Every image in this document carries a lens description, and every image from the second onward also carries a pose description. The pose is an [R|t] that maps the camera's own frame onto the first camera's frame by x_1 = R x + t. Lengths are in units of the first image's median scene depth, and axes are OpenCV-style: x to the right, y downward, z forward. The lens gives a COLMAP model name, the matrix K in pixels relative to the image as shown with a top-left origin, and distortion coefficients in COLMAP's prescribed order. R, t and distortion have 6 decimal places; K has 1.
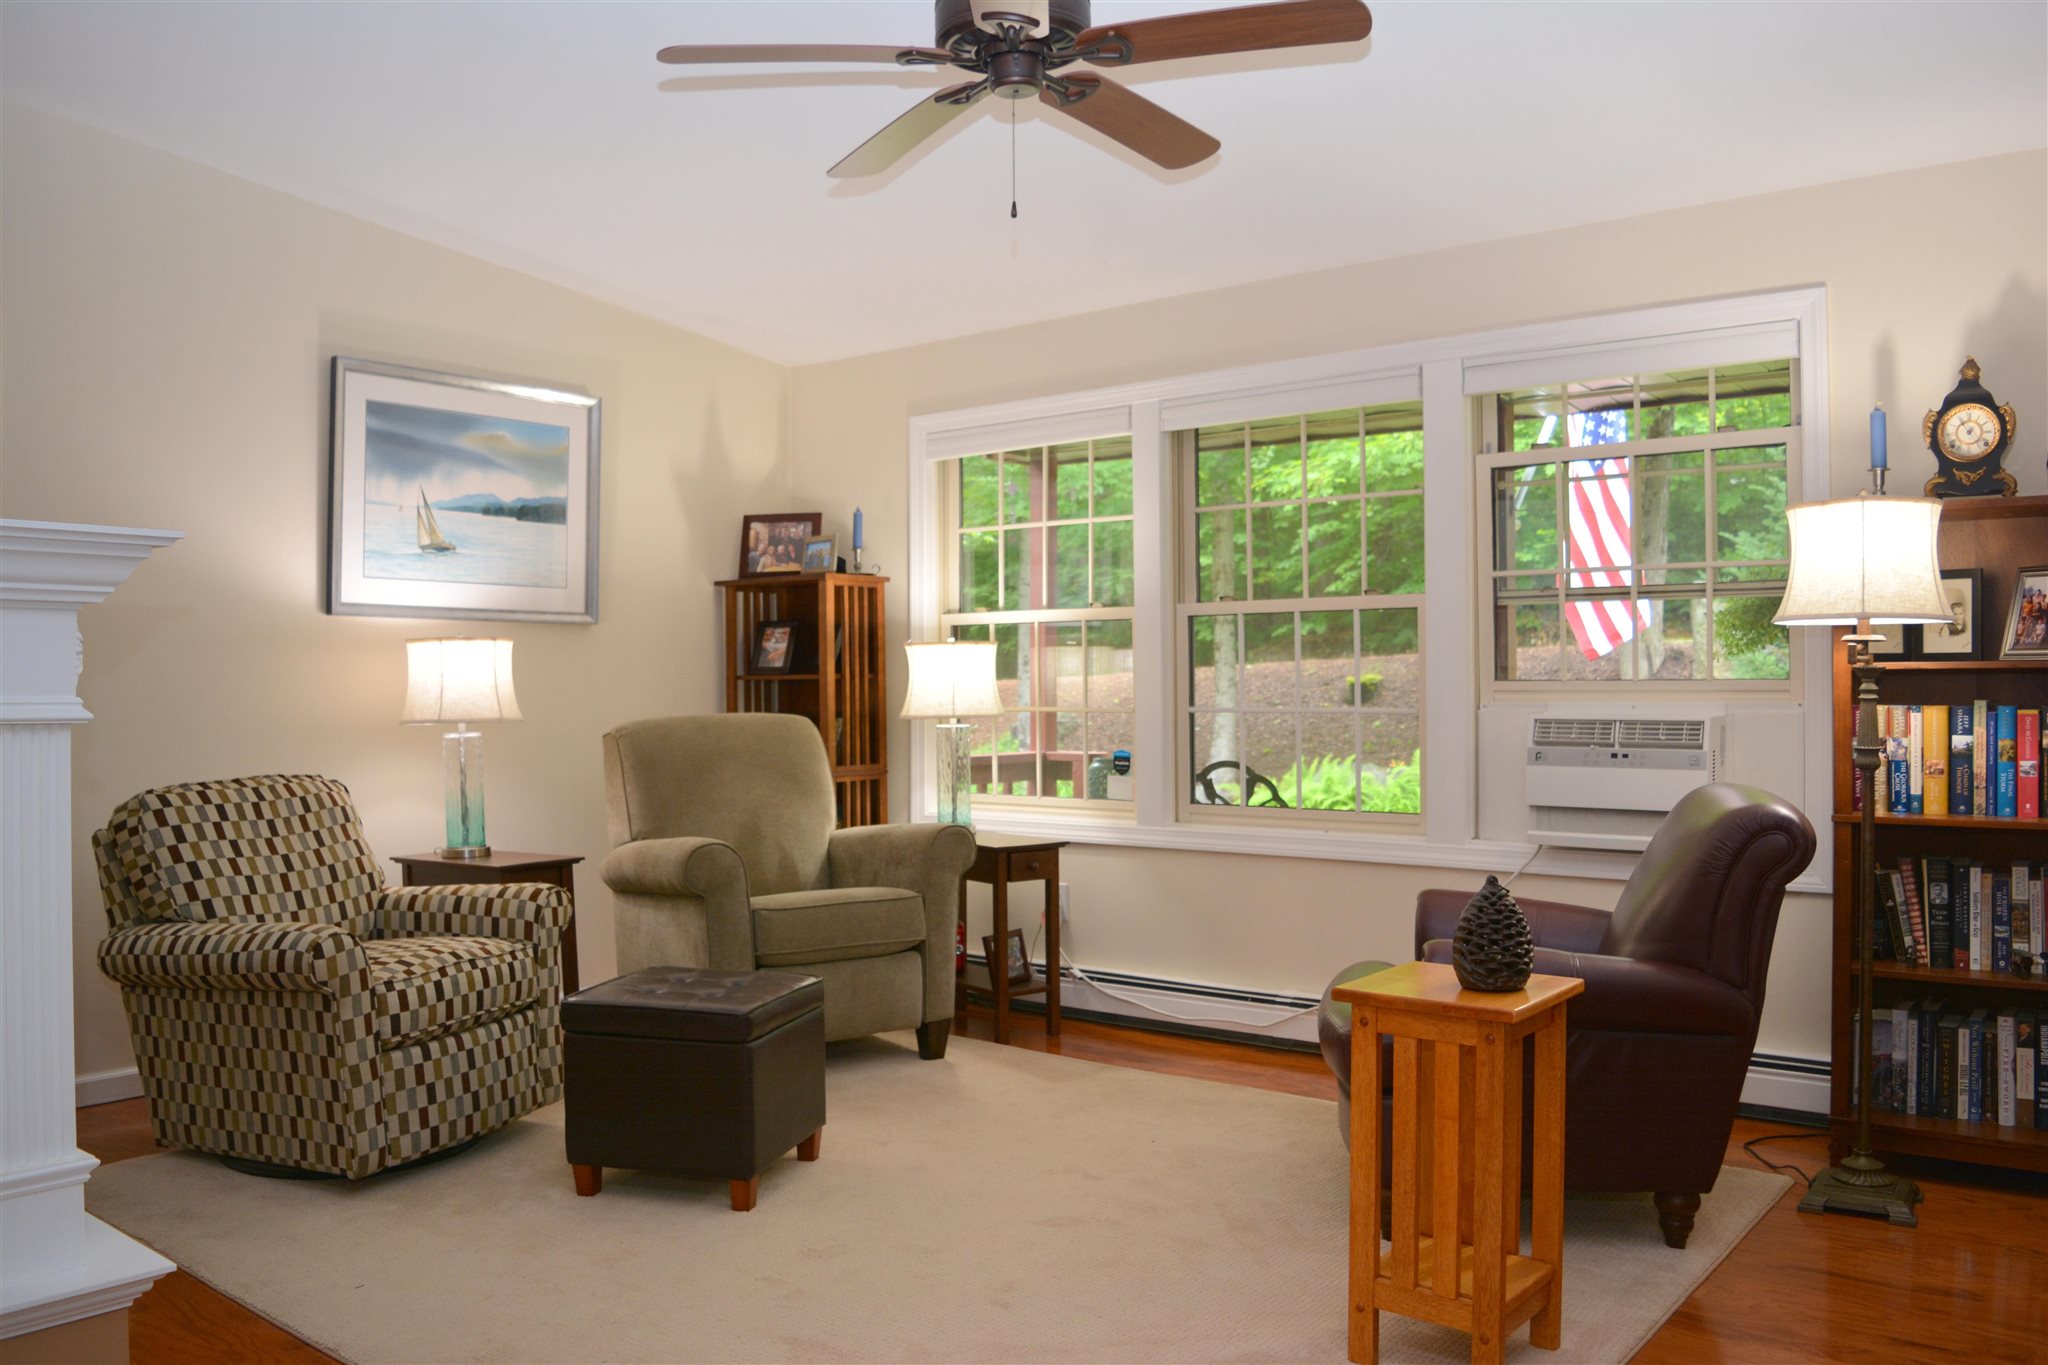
lens RADIAL K [[1582.6, 0, 1020.2], [0, 1582.6, 678.1], [0, 0, 1]] dist [-0.093539, 0.015663]
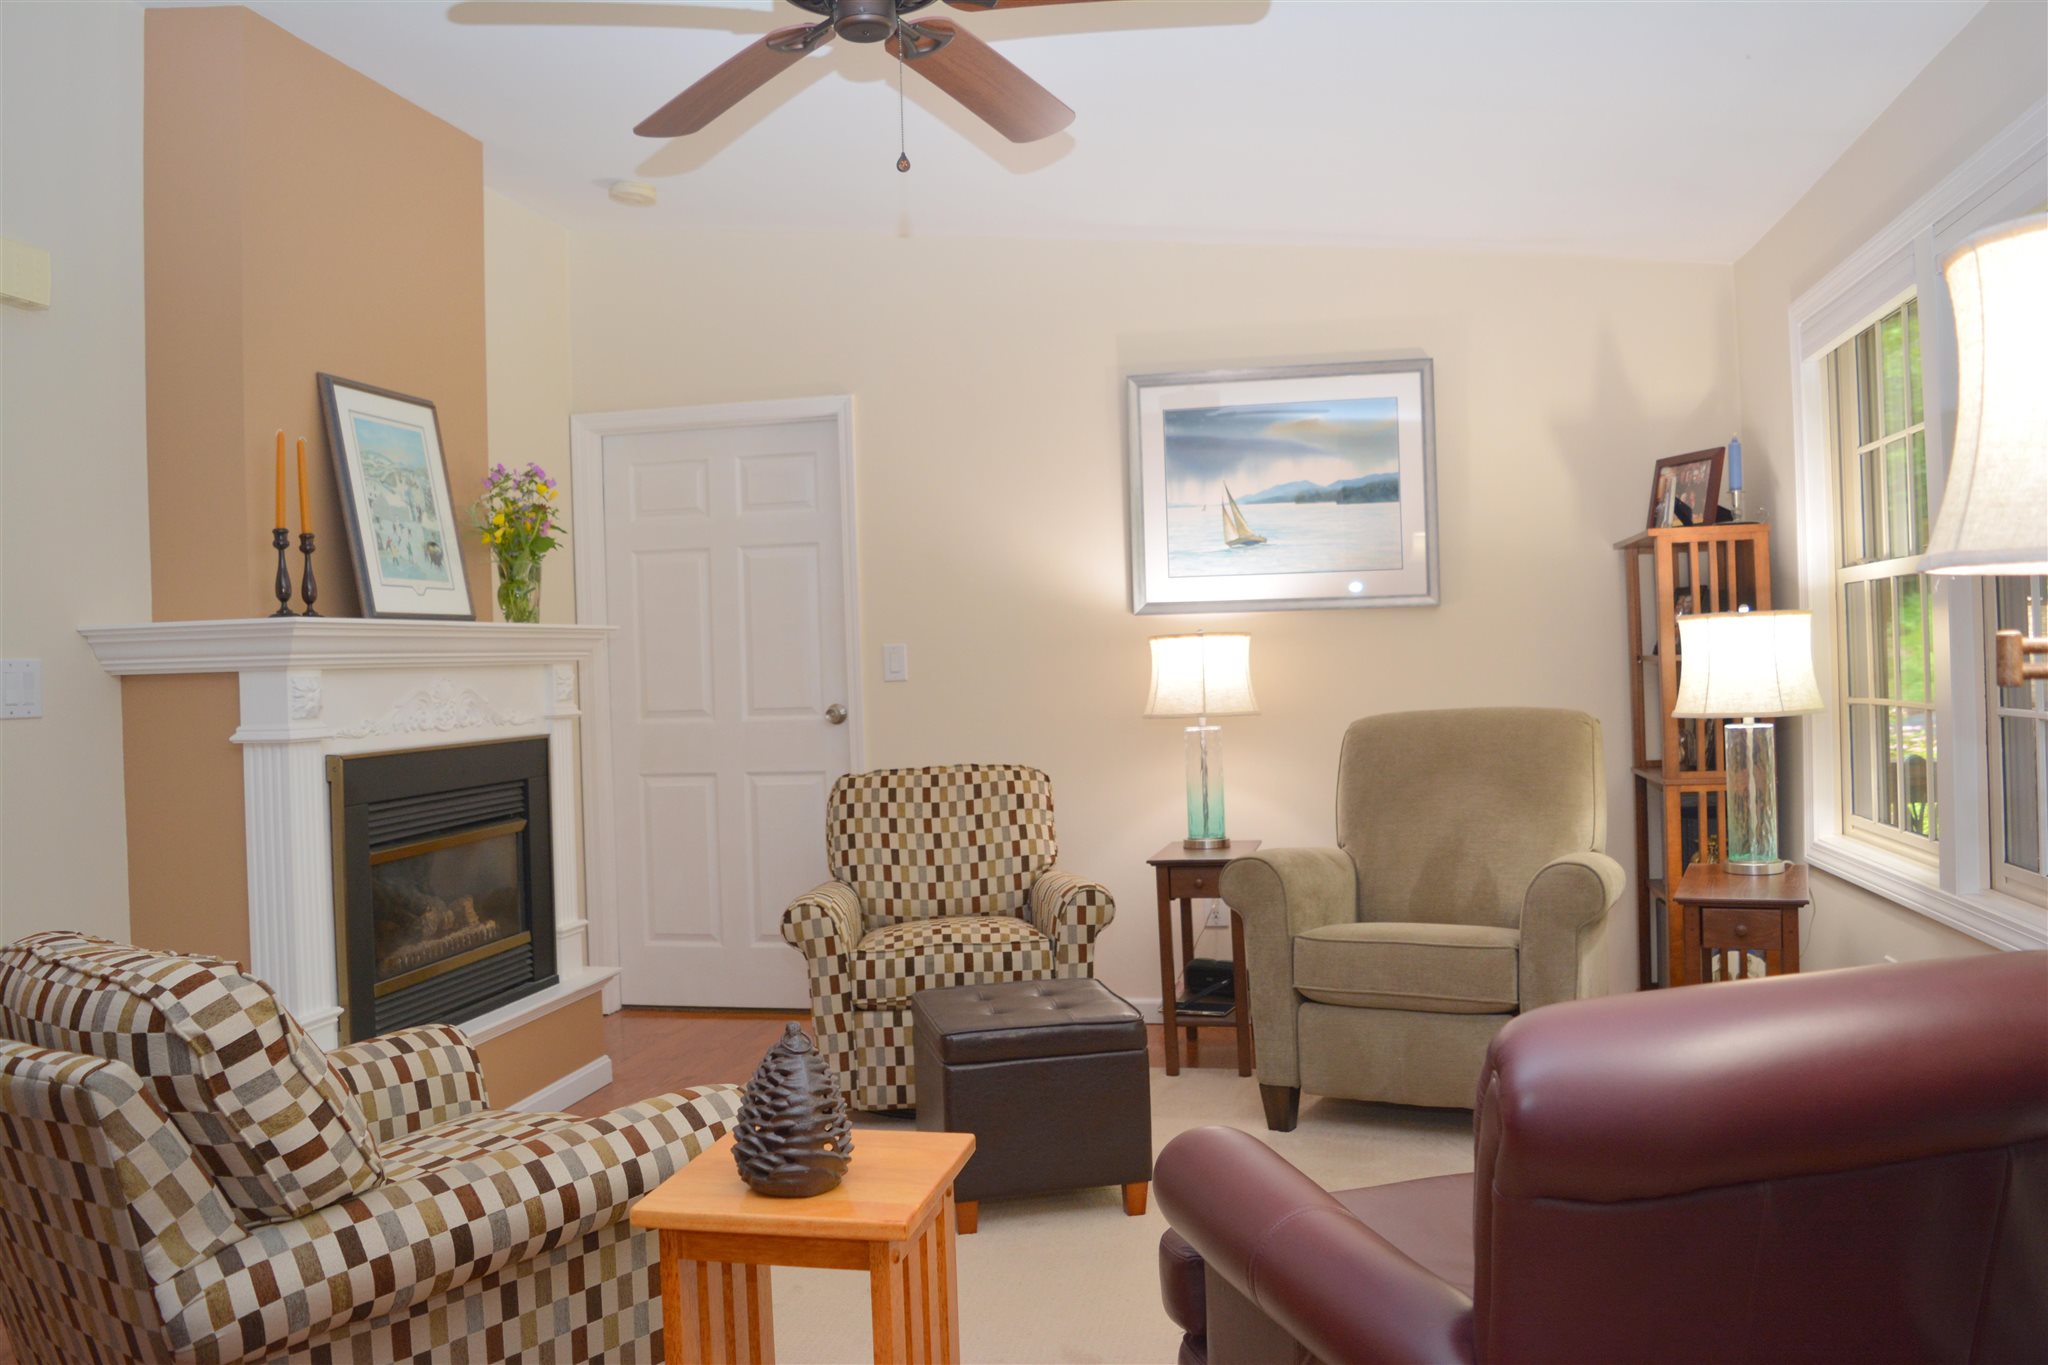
lens RADIAL K [[1582.6, 0, 1023.3], [0, 1582.6, 685.0], [0, 0, 1]] dist [-0.093539, 0.015663]
pose [[0.456830, 0.001588, -0.889552, 0.481698], [0.032120, 0.999317, 0.018280, -0.013957], [0.888974, -0.036923, 0.456467, 0.403413]]
